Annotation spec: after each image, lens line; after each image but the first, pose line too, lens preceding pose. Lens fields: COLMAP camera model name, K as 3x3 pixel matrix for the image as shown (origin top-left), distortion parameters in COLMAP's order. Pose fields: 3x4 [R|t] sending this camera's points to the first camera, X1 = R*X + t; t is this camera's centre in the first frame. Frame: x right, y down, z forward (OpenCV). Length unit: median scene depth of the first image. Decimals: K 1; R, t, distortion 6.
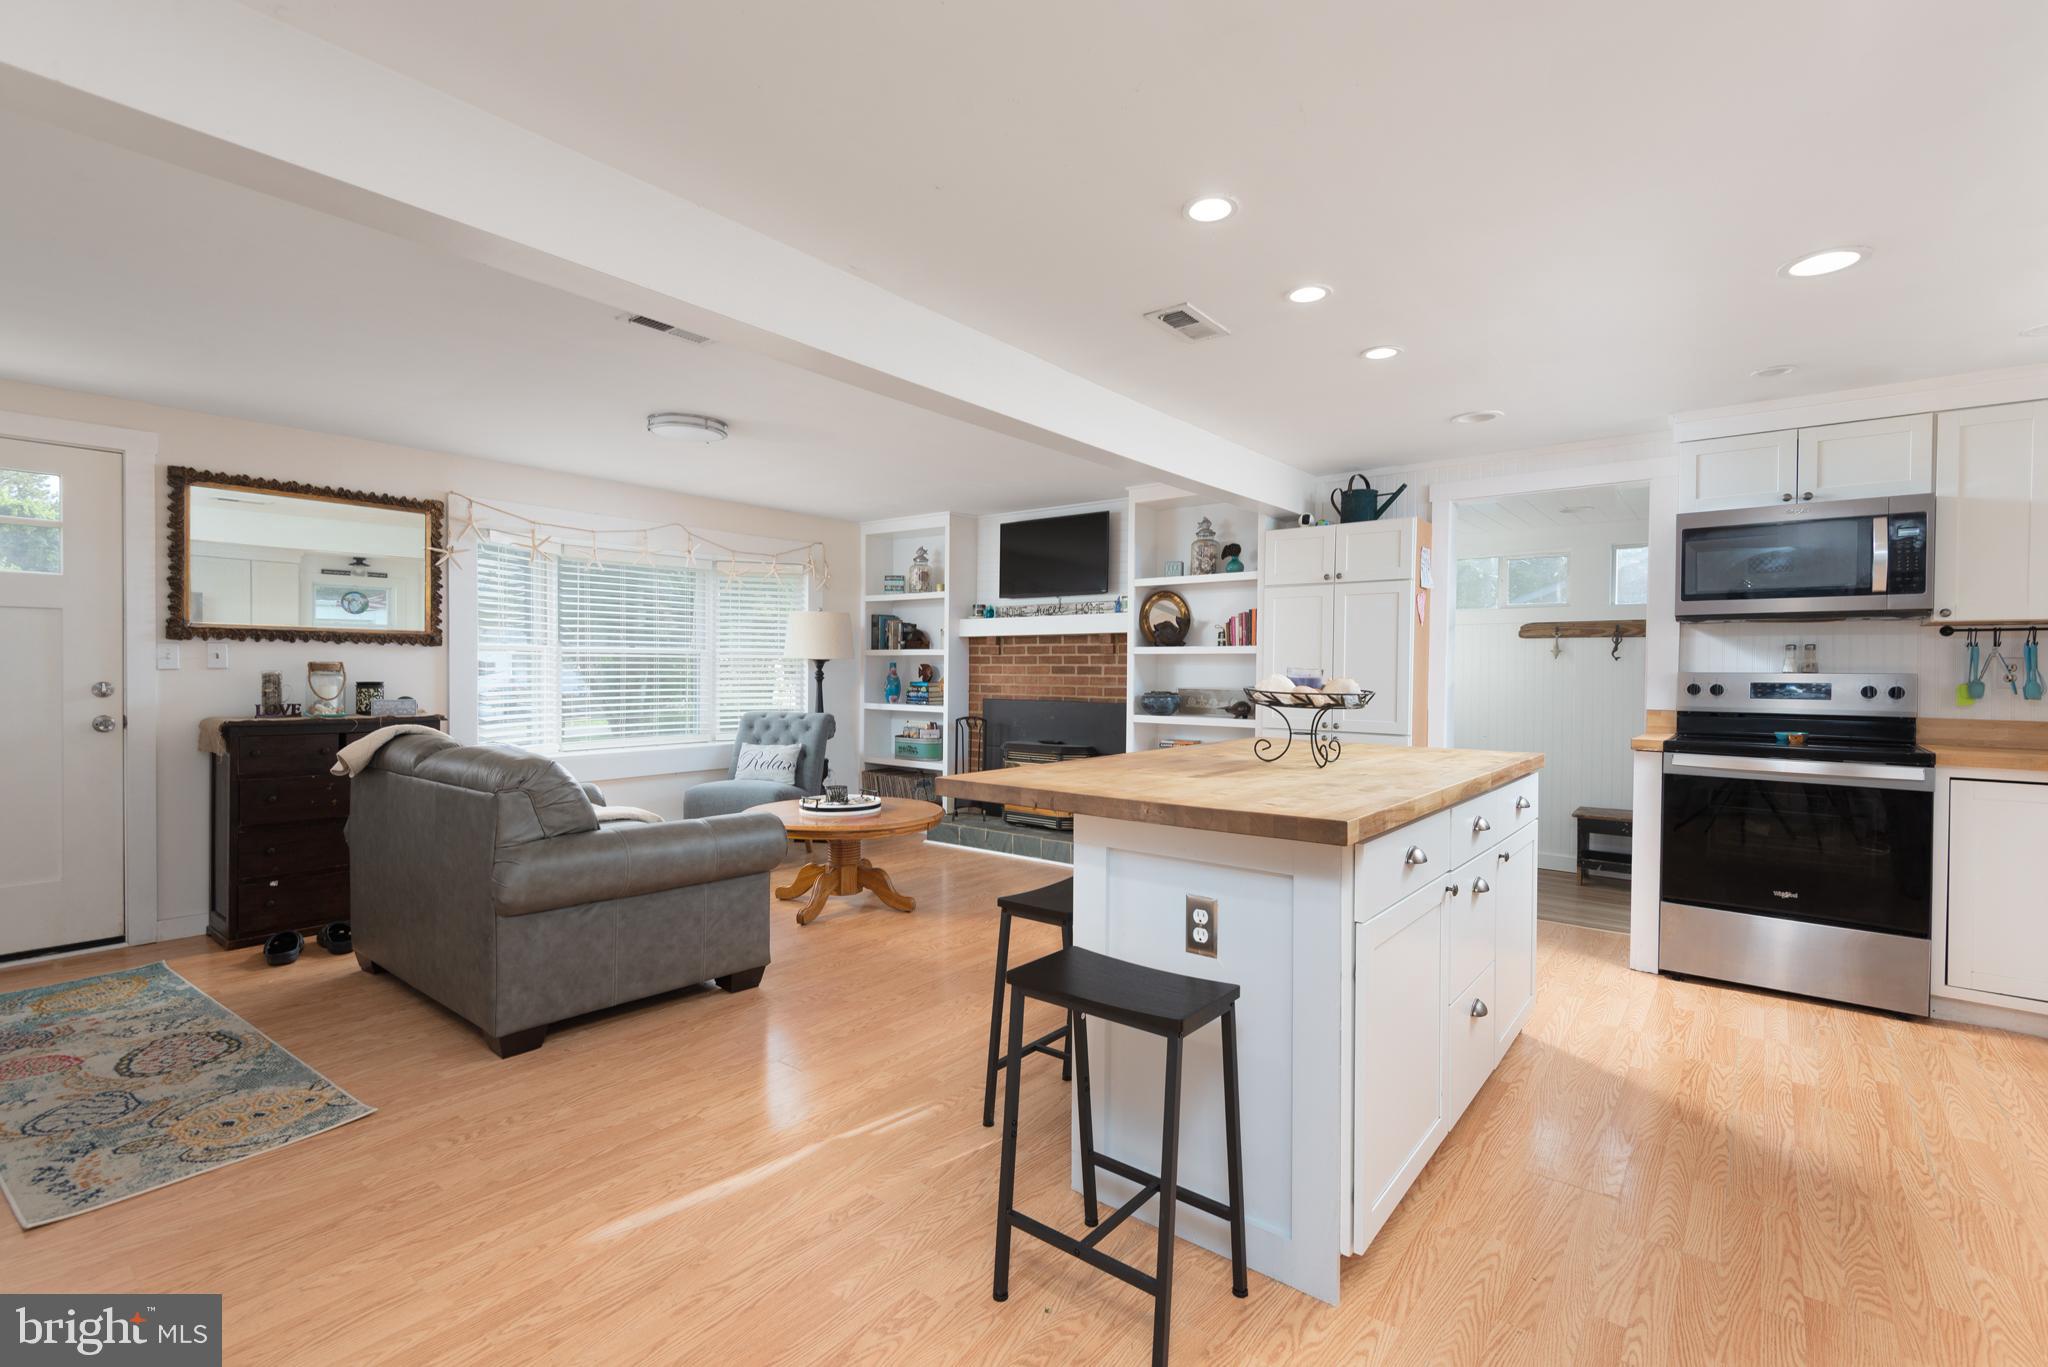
lens RADIAL K [[920.1, 0, 1028.4], [0, 920.1, 681.7], [0, 0, 1]] dist [0.039842, -0.024684]
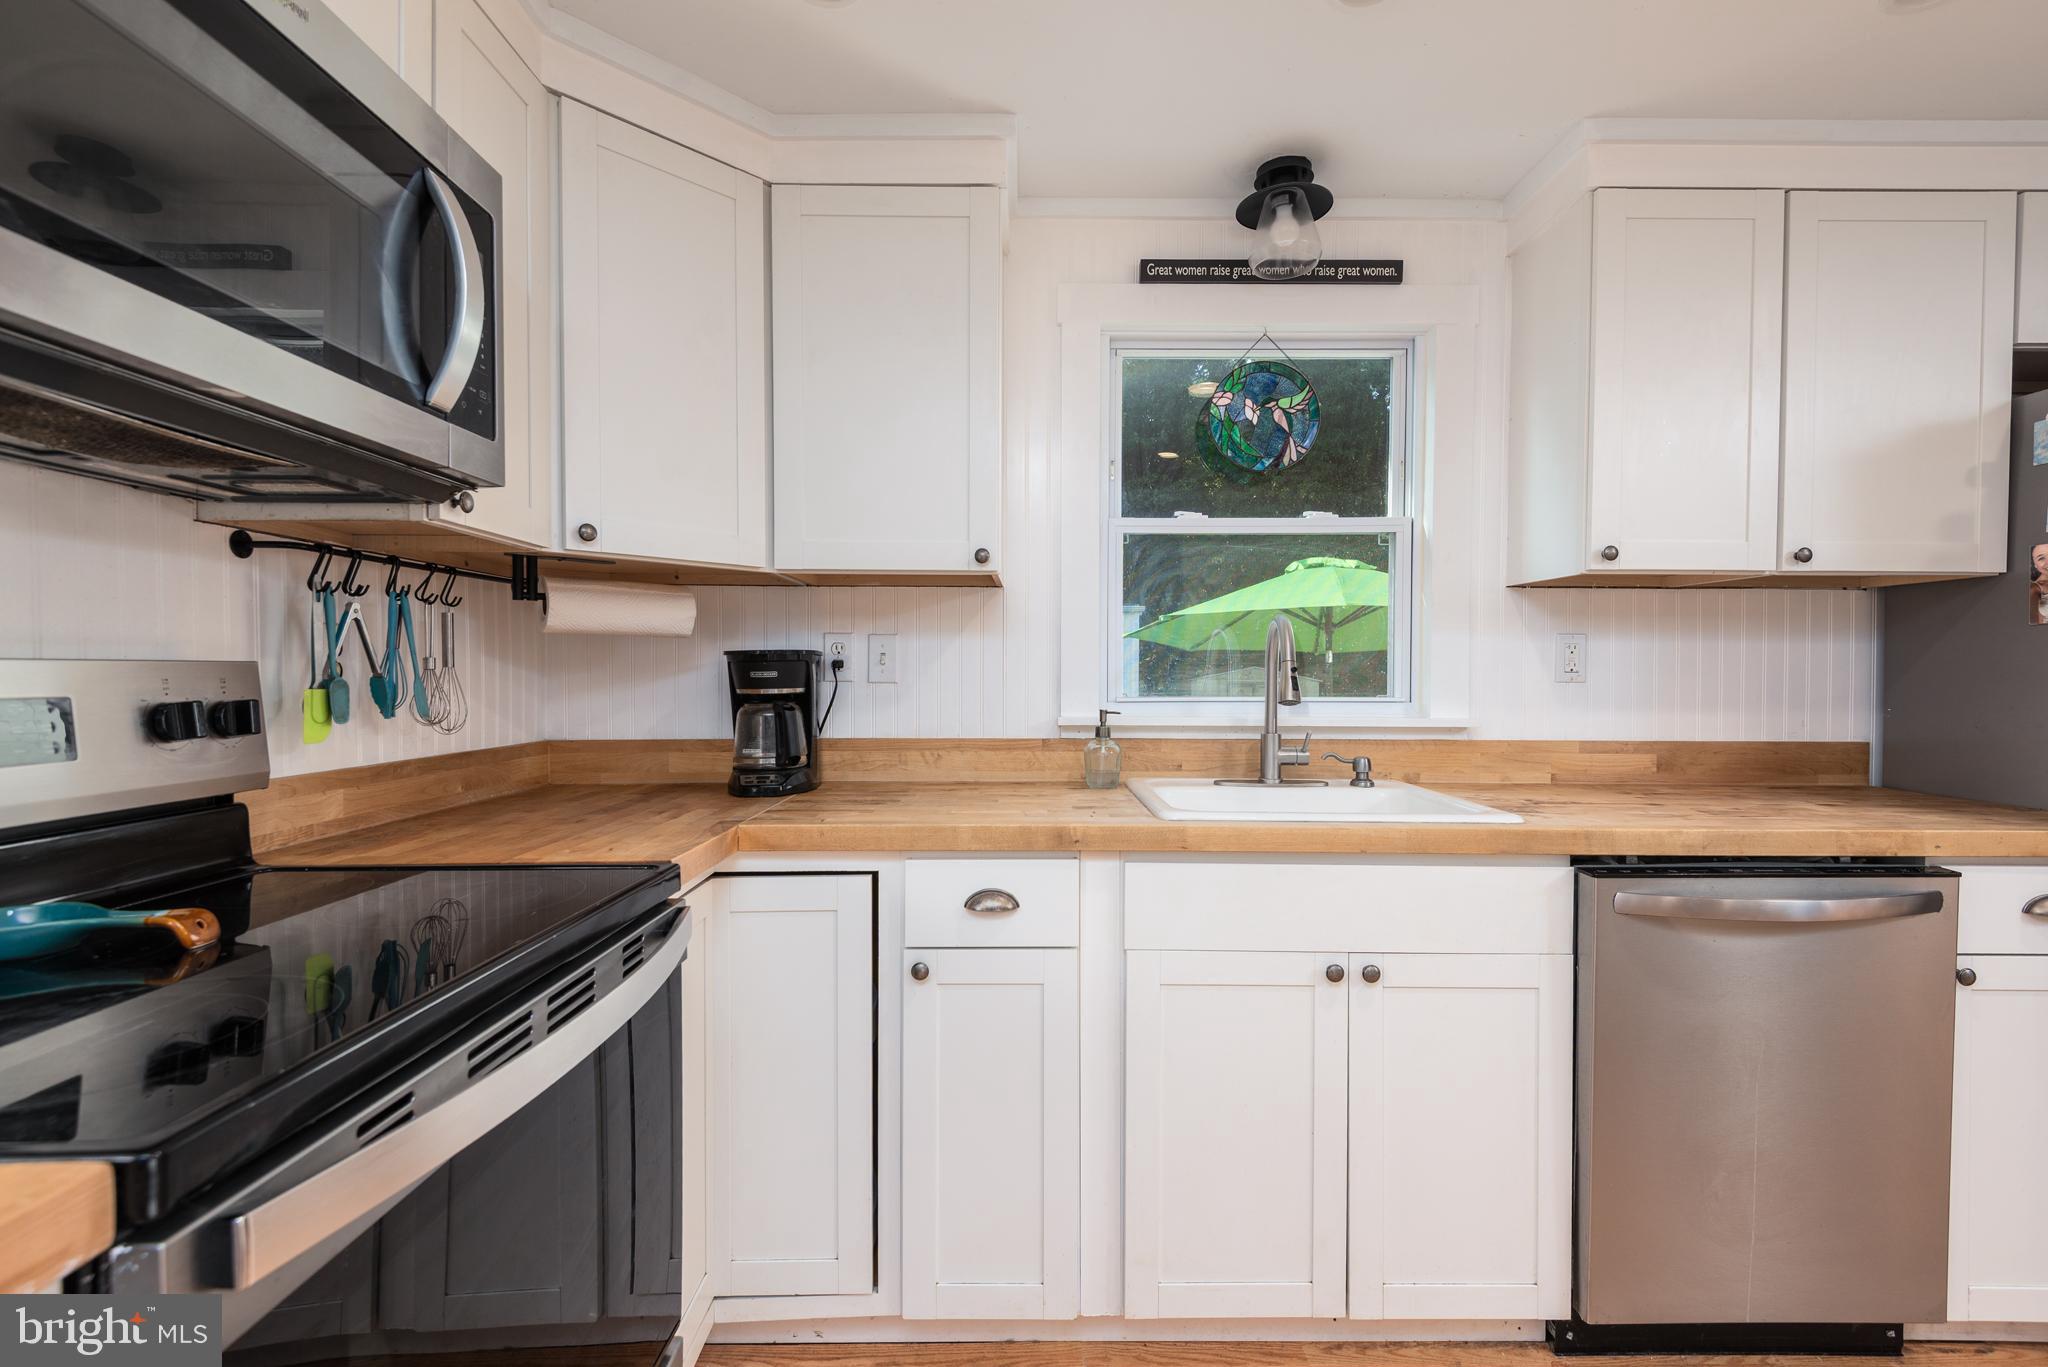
lens RADIAL K [[907.0, 0, 1020.8], [0, 907.0, 692.2], [0, 0, 1]] dist [0.001616, 0.000002]
pose [[-0.626157, -0.026449, 0.779249, 0.374972], [0.002710, 0.999345, 0.036097, -0.005720], [-0.779693, 0.024715, -0.625675, 0.726344]]
